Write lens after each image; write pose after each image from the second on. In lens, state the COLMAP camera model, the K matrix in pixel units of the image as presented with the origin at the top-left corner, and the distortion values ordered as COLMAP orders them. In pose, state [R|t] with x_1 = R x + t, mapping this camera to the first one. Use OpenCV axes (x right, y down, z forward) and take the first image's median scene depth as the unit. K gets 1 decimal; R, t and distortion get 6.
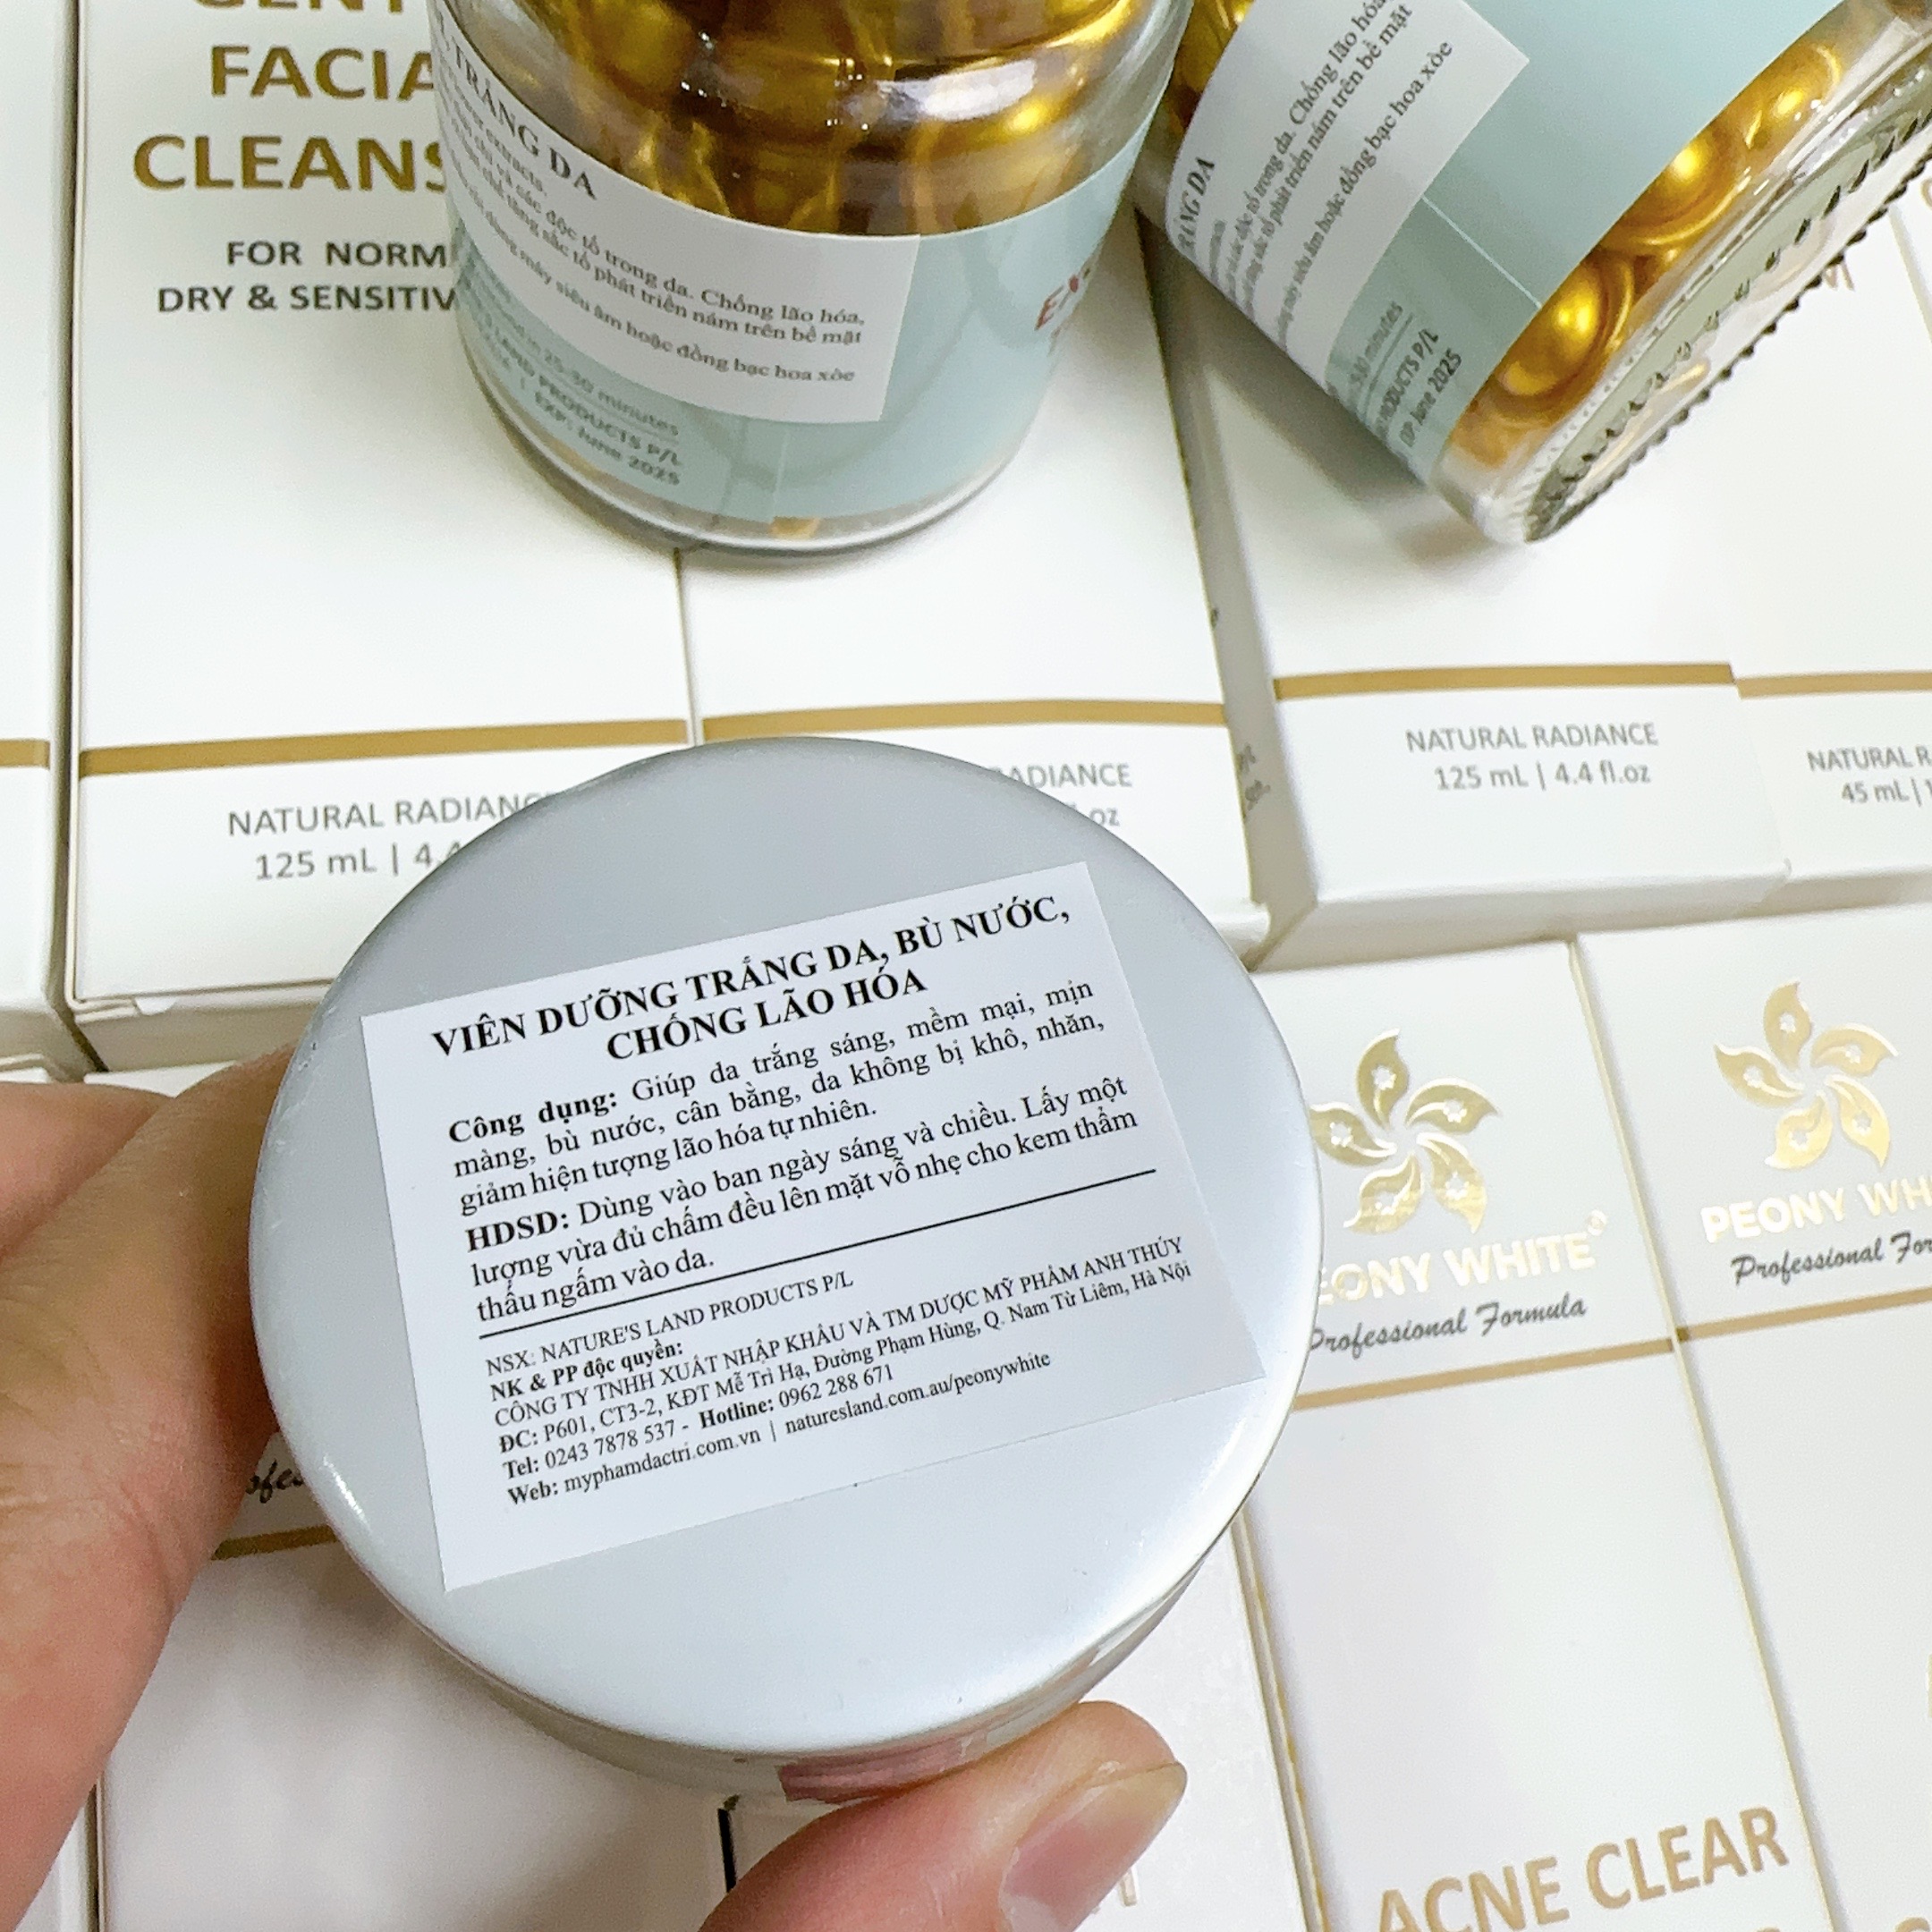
lens RADIAL K [[1848.7, 0, 964.9], [0, 1848.7, 966.2], [0, 0, 1]] dist [-0.011765, -0.006261]
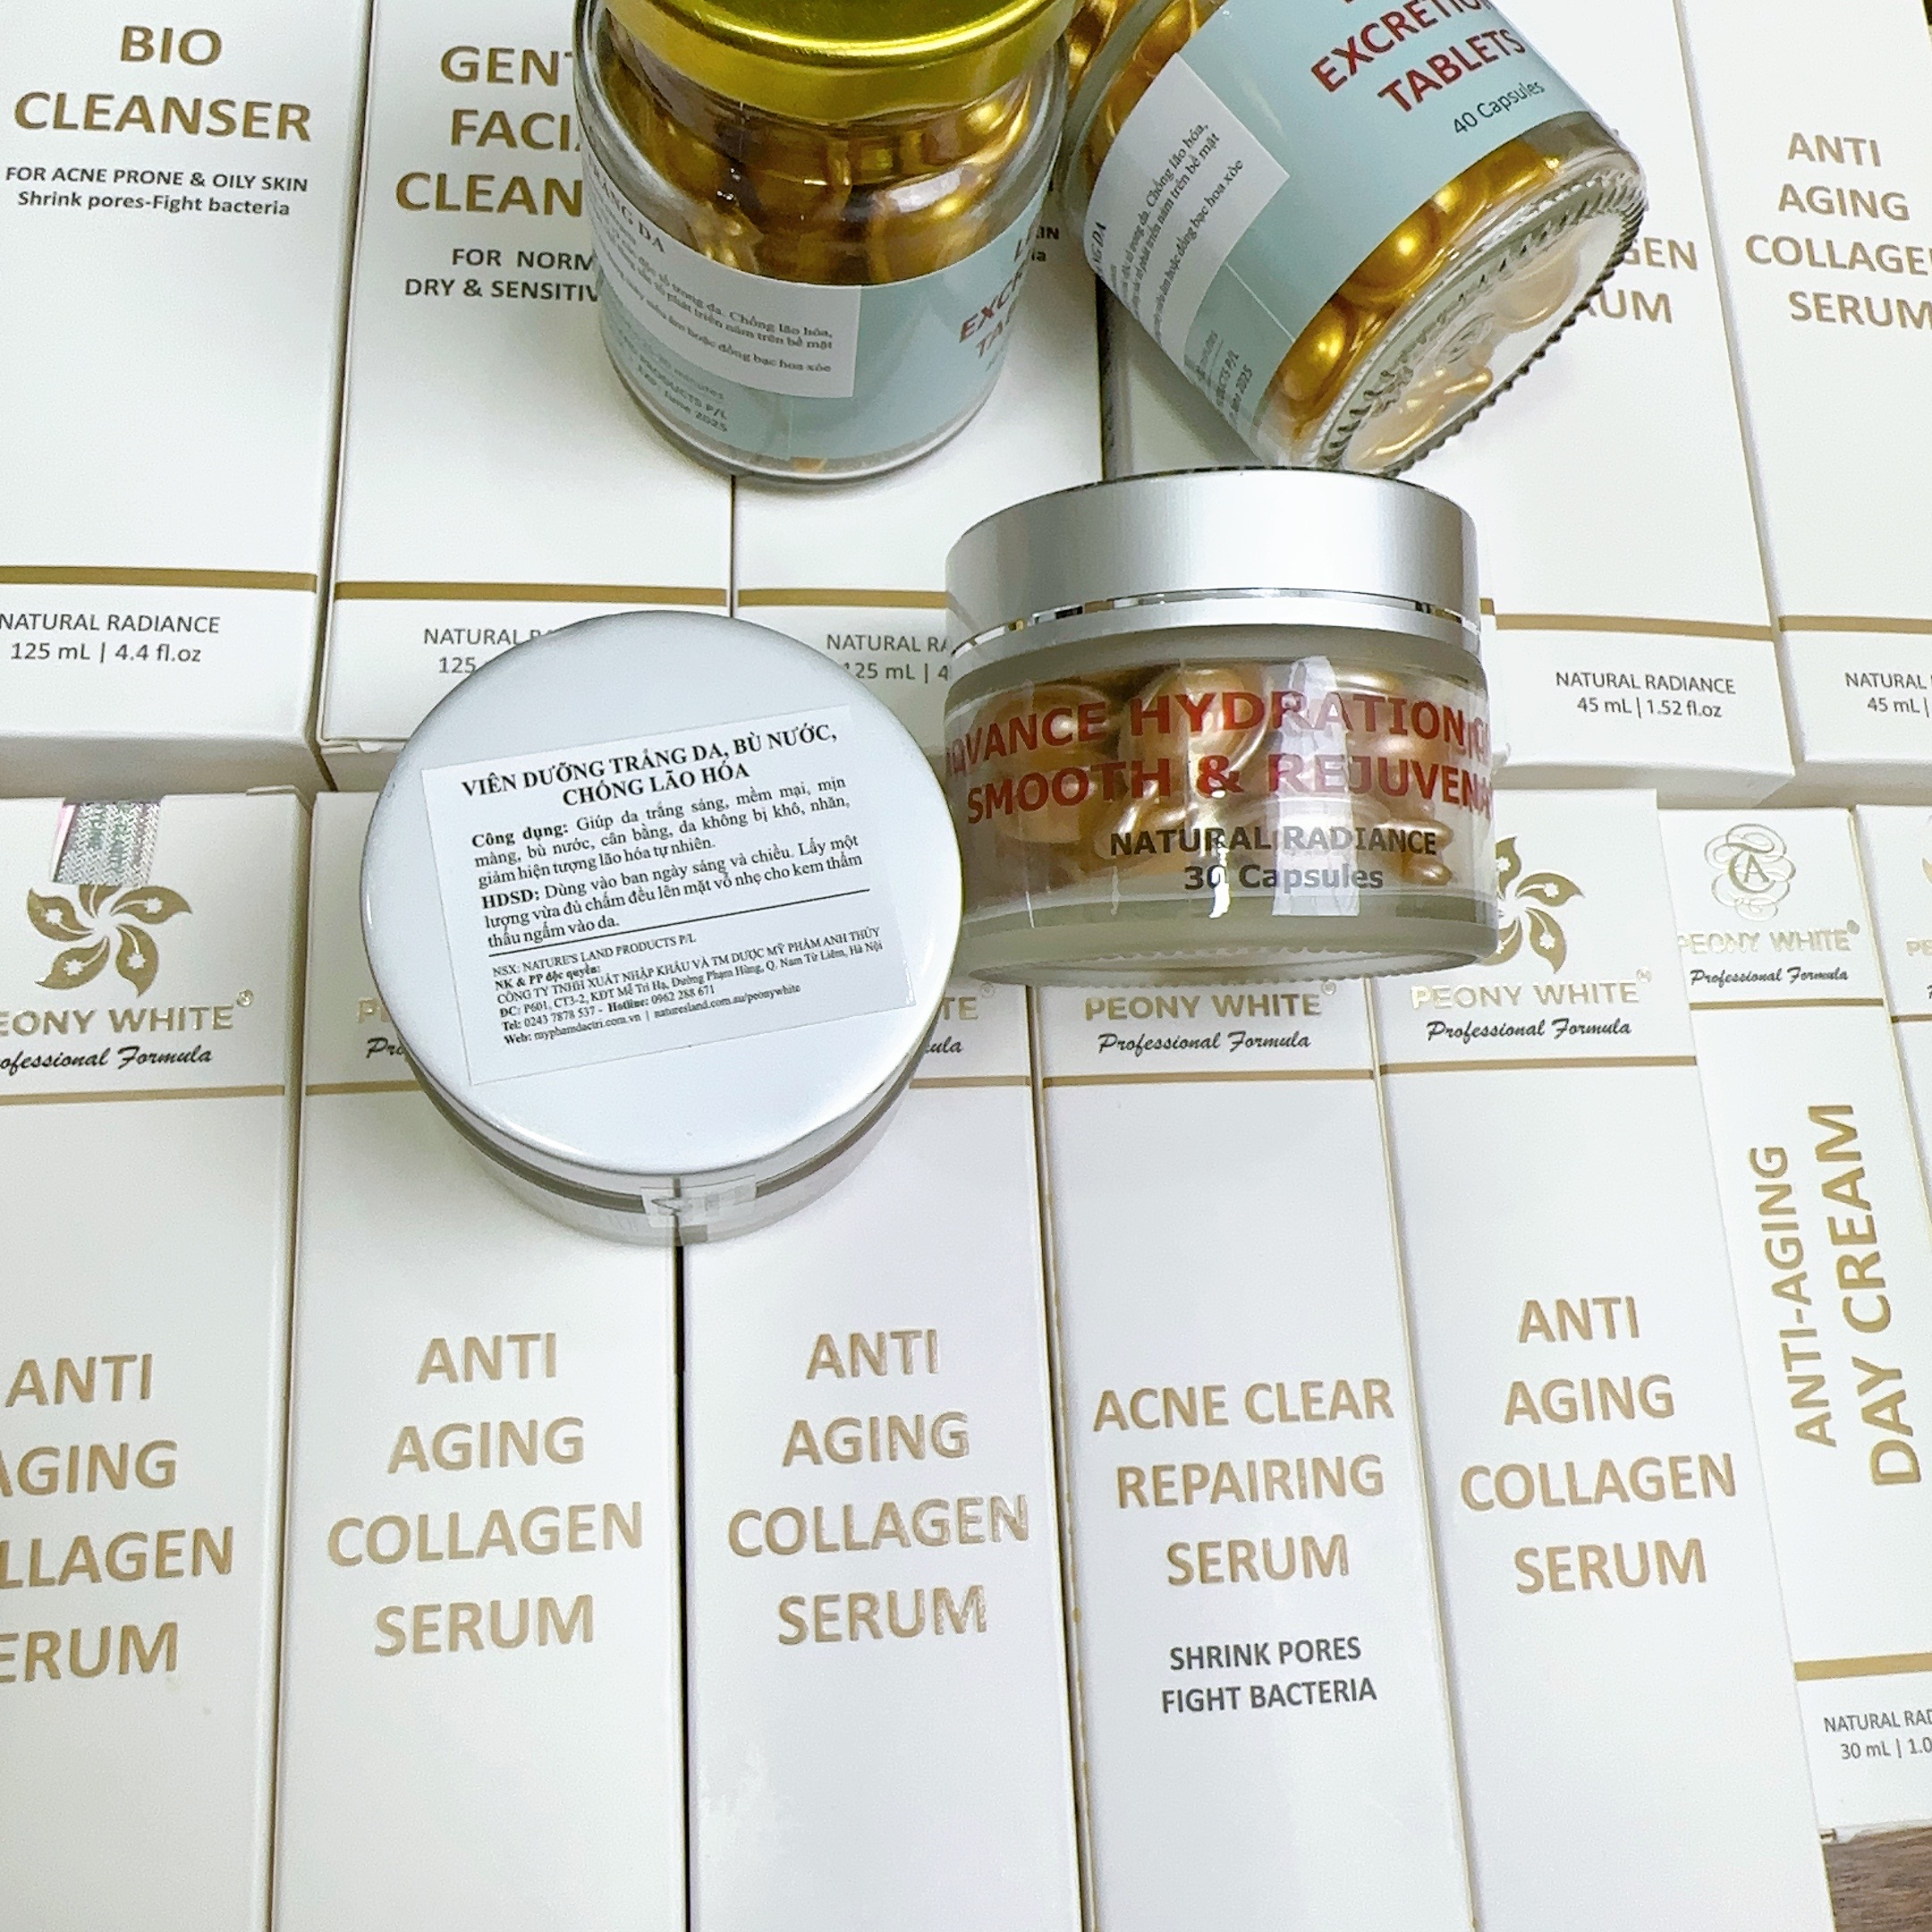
lens RADIAL K [[1817.0, 0, 960.9], [0, 1817.0, 964.0], [0, 0, 1]] dist [-0.005212, -0.009651]
pose [[0.990773, 0.085165, -0.105435, 0.212208], [-0.081348, 0.995883, 0.039993, 0.091317], [0.108407, -0.031047, 0.993622, -0.435092]]
